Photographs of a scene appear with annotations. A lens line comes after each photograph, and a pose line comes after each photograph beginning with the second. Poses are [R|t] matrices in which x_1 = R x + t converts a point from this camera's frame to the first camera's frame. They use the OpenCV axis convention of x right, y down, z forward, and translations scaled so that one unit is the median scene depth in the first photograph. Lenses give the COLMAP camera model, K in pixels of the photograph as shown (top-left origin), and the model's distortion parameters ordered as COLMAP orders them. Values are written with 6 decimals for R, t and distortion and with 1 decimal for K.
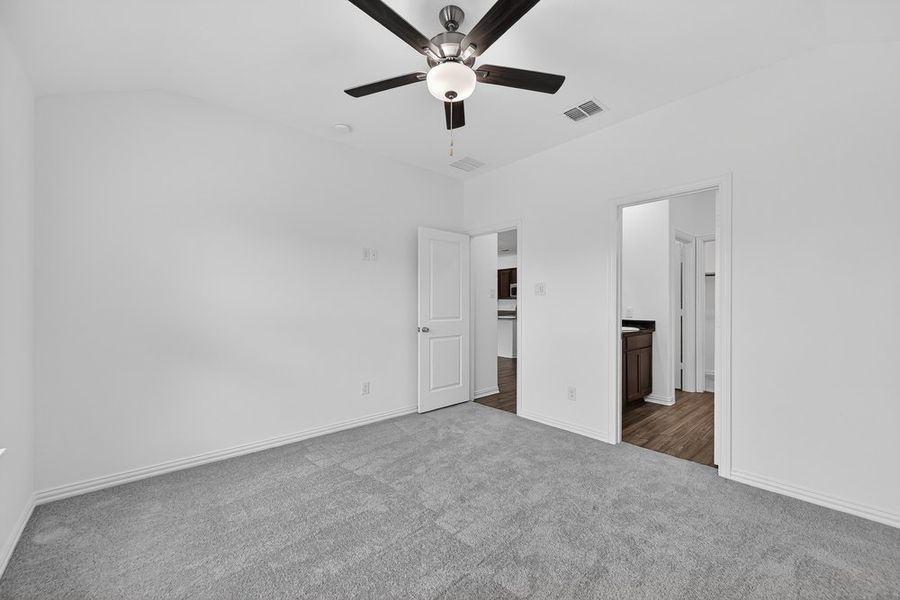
lens RADIAL K [[363.6, 0, 448.3], [0, 363.6, 302.4], [0, 0, 1]] dist [0.000350, 0.000360]
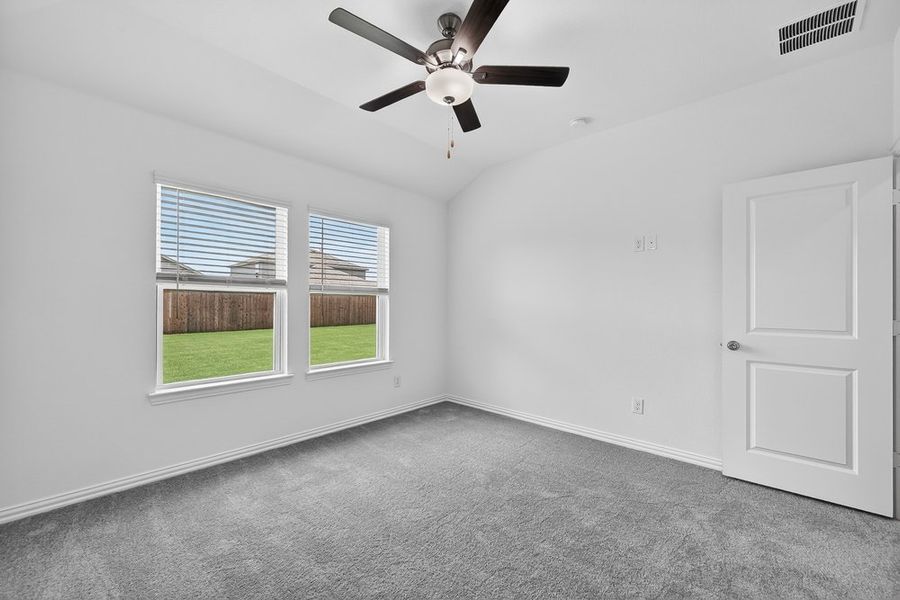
lens RADIAL K [[363.6, 0, 458.6], [0, 363.6, 303.4], [0, 0, 1]] dist [0.000350, 0.000360]
pose [[0.112015, -0.003588, -0.993700, 0.507253], [-0.002251, 0.999990, -0.003864, 0.005290], [0.993704, 0.002669, 0.112006, 0.457557]]
